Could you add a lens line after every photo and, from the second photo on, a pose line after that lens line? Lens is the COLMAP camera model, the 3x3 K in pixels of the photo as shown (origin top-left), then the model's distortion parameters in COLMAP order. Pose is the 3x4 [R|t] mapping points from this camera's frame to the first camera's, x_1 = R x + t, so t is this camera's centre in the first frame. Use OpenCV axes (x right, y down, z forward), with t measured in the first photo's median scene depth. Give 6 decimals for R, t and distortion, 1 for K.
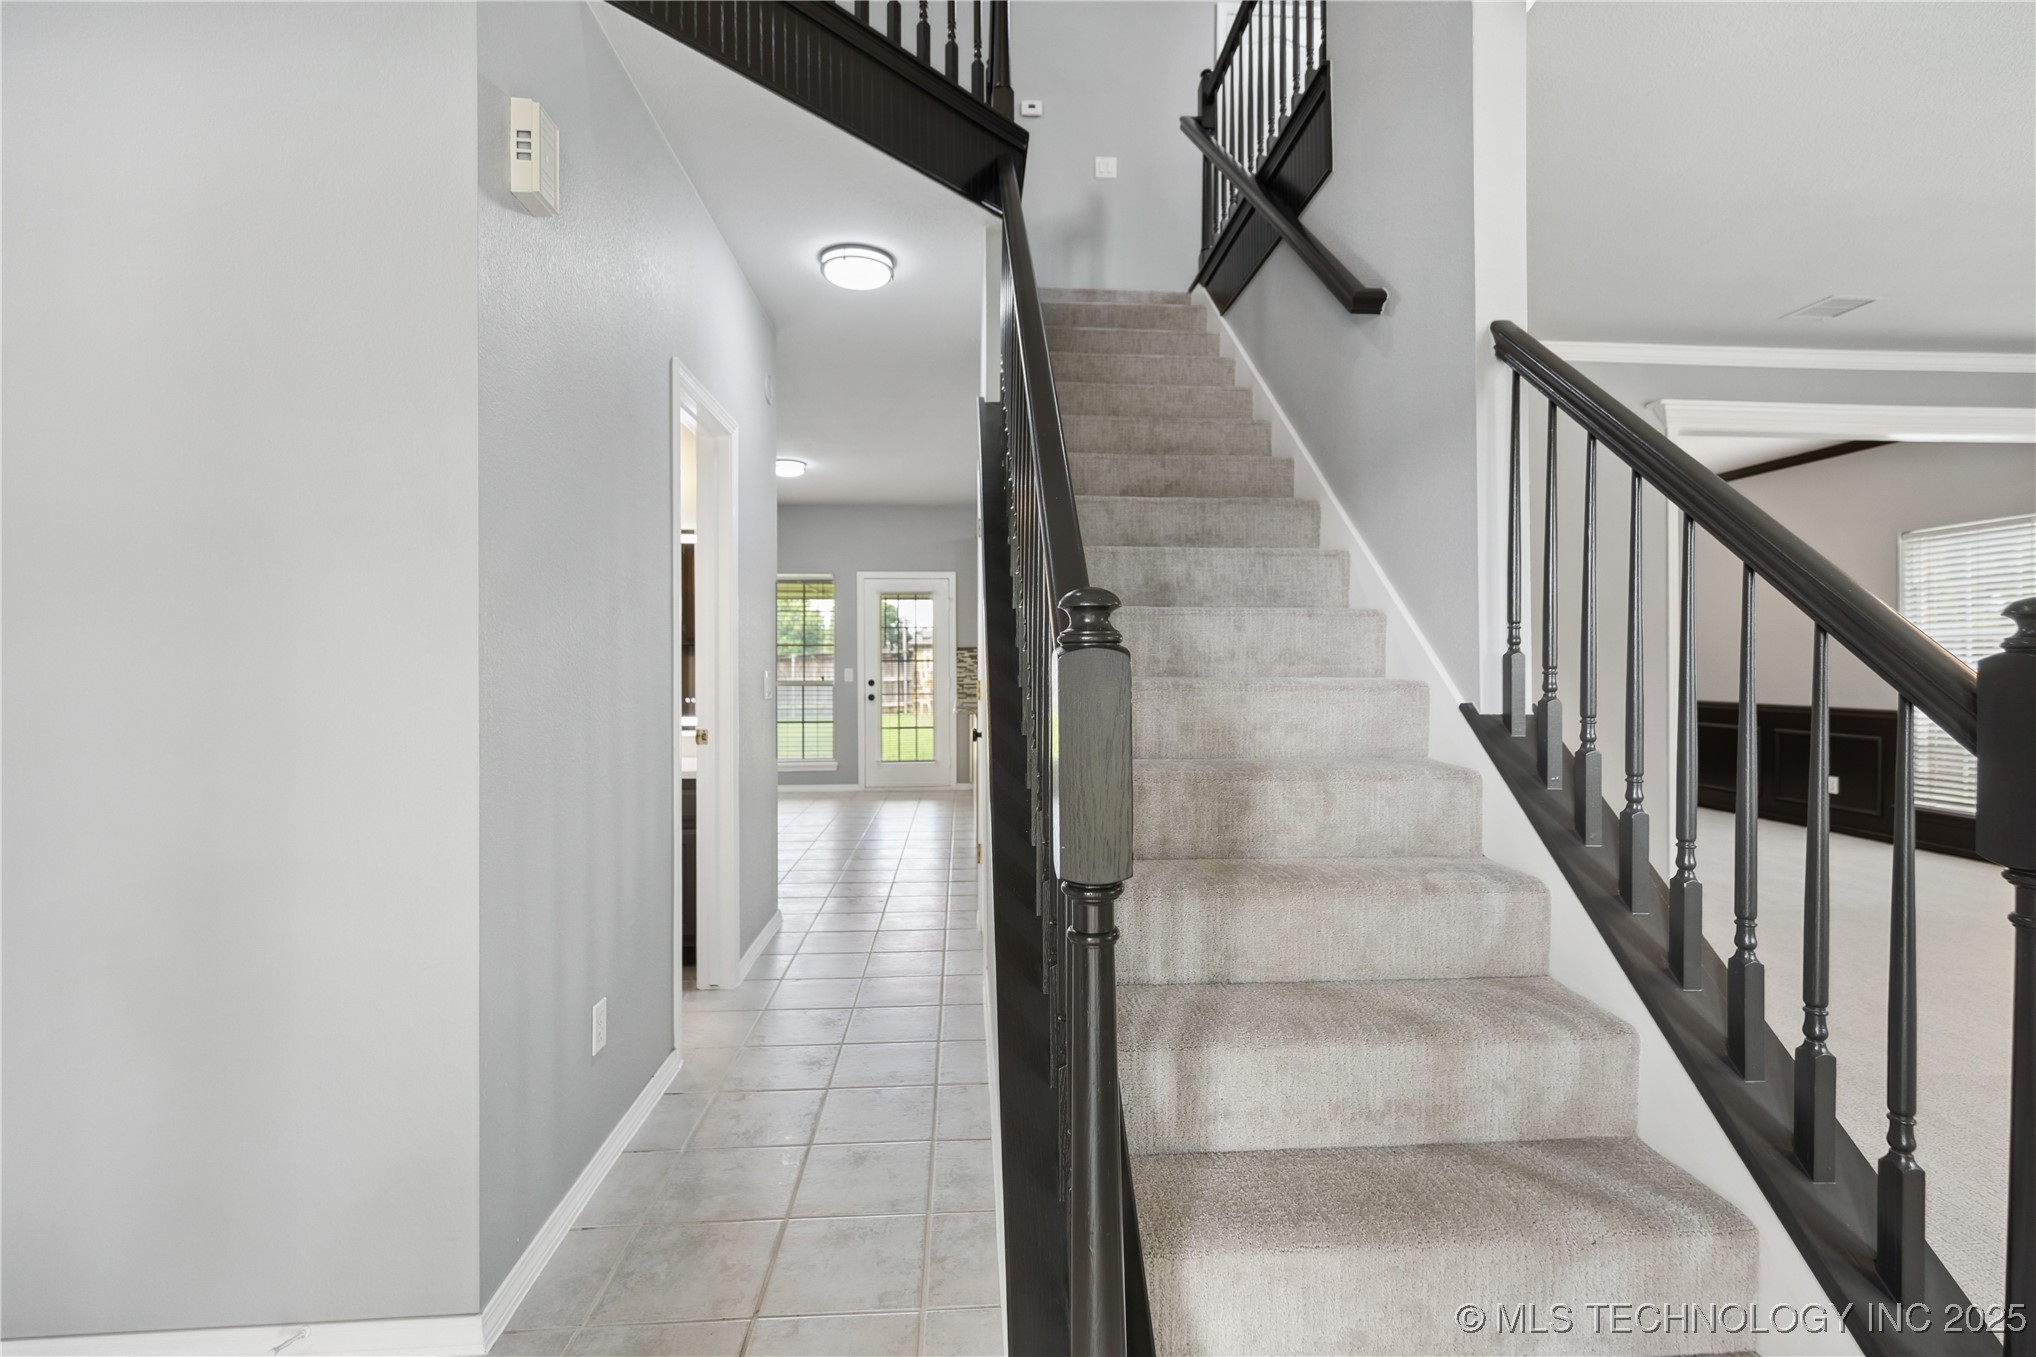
lens RADIAL K [[920.7, 0, 1026.0], [0, 920.7, 669.8], [0, 0, 1]] dist [0.018230, -0.007283]
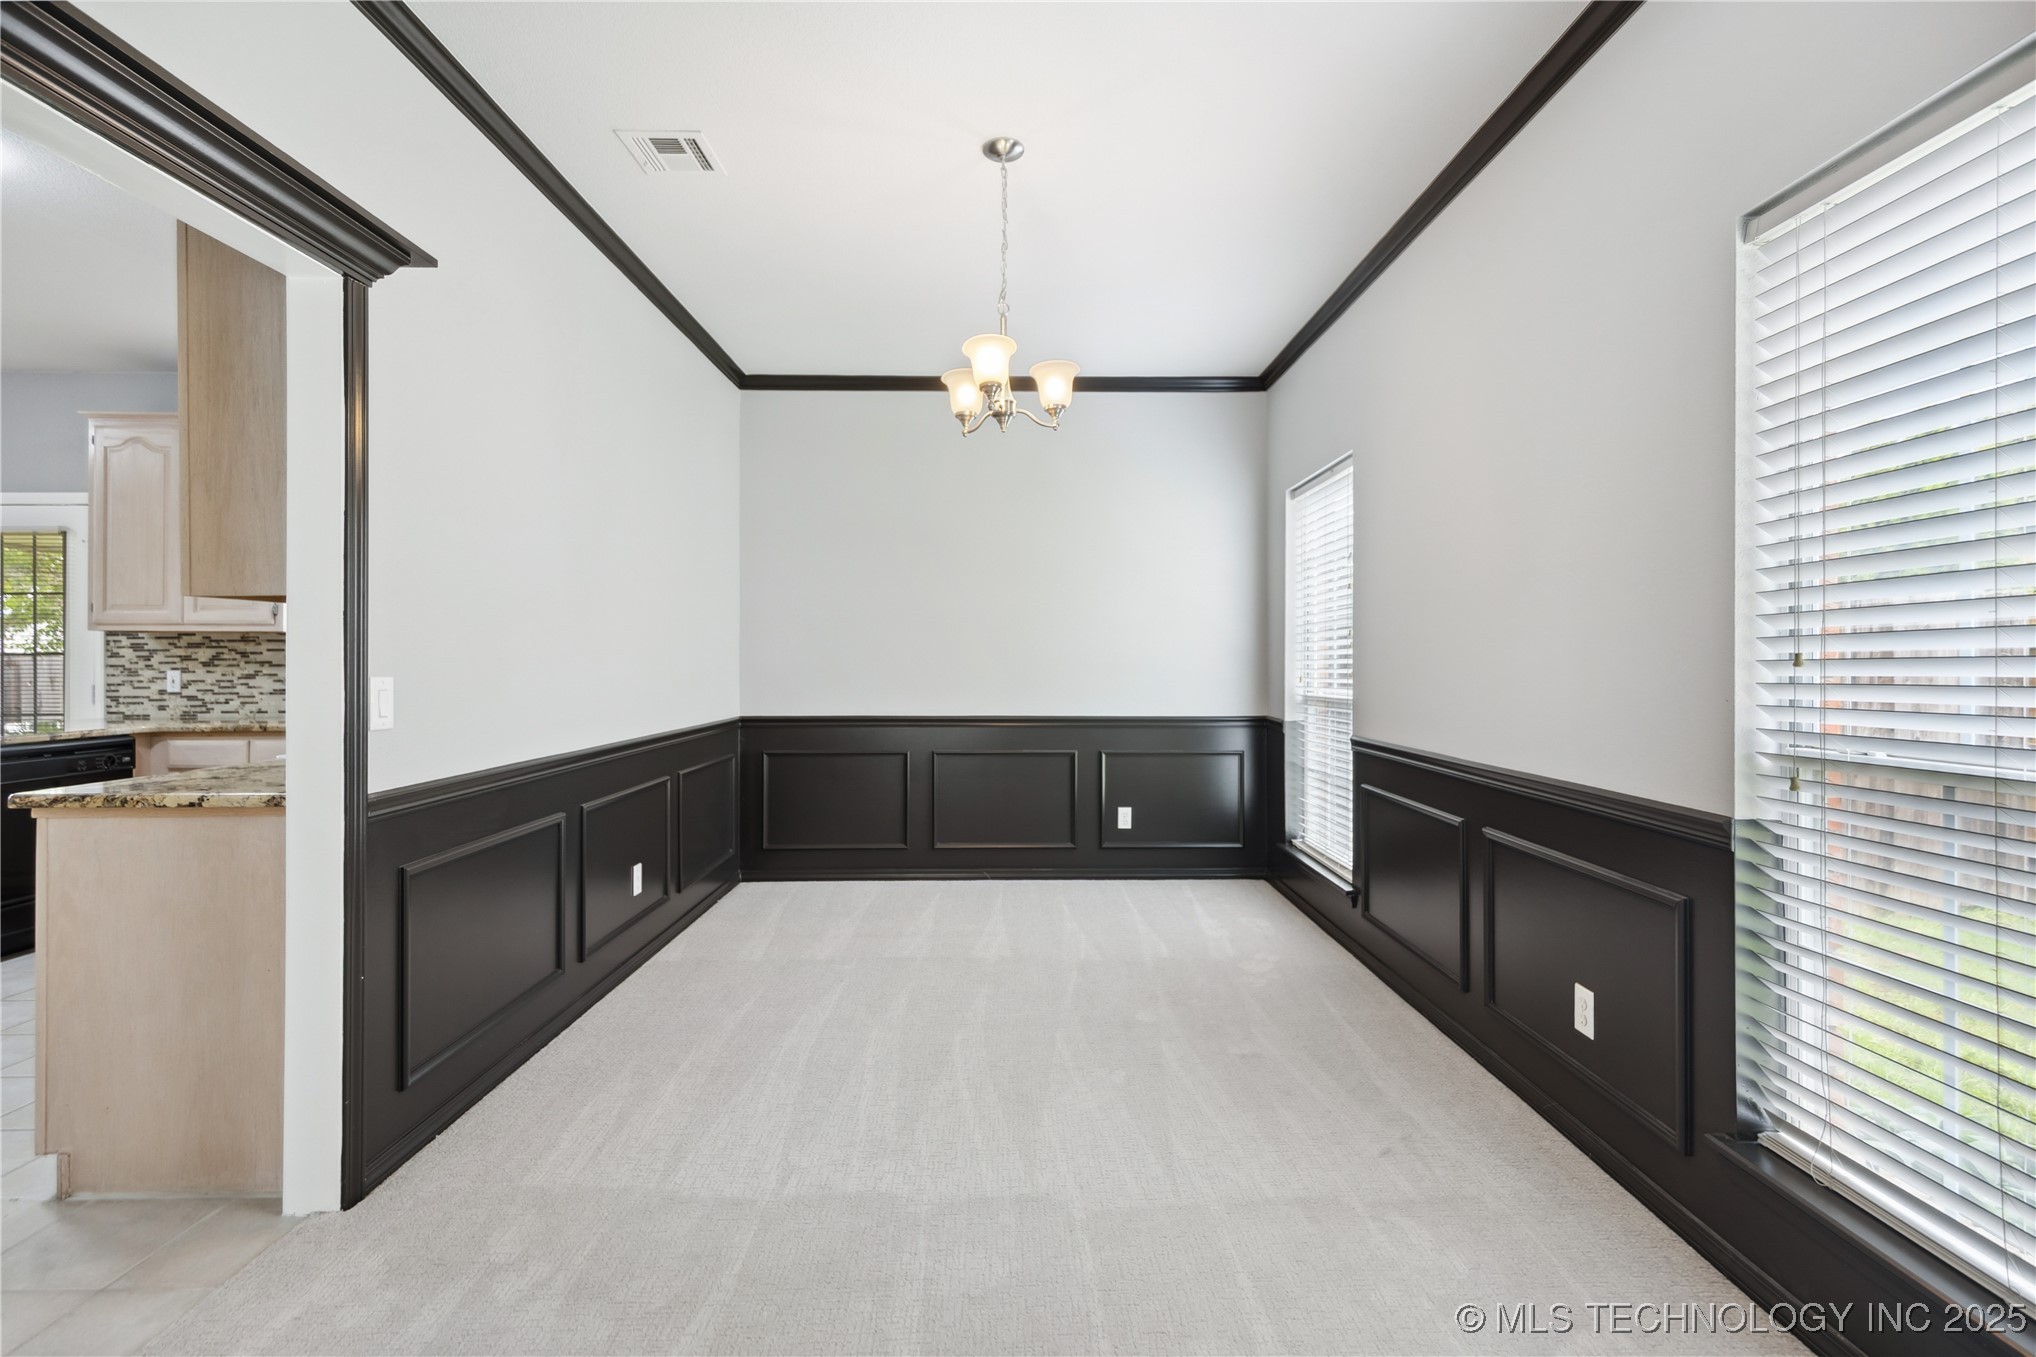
lens RADIAL K [[927.4, 0, 1030.5], [0, 927.4, 655.6], [0, 0, 1]] dist [0.012467, -0.000876]
pose [[0.999571, 0.000697, -0.029264, 0.494968], [-0.000927, 0.999969, -0.007866, -0.004985], [0.029257, 0.007890, 0.999541, 0.454809]]
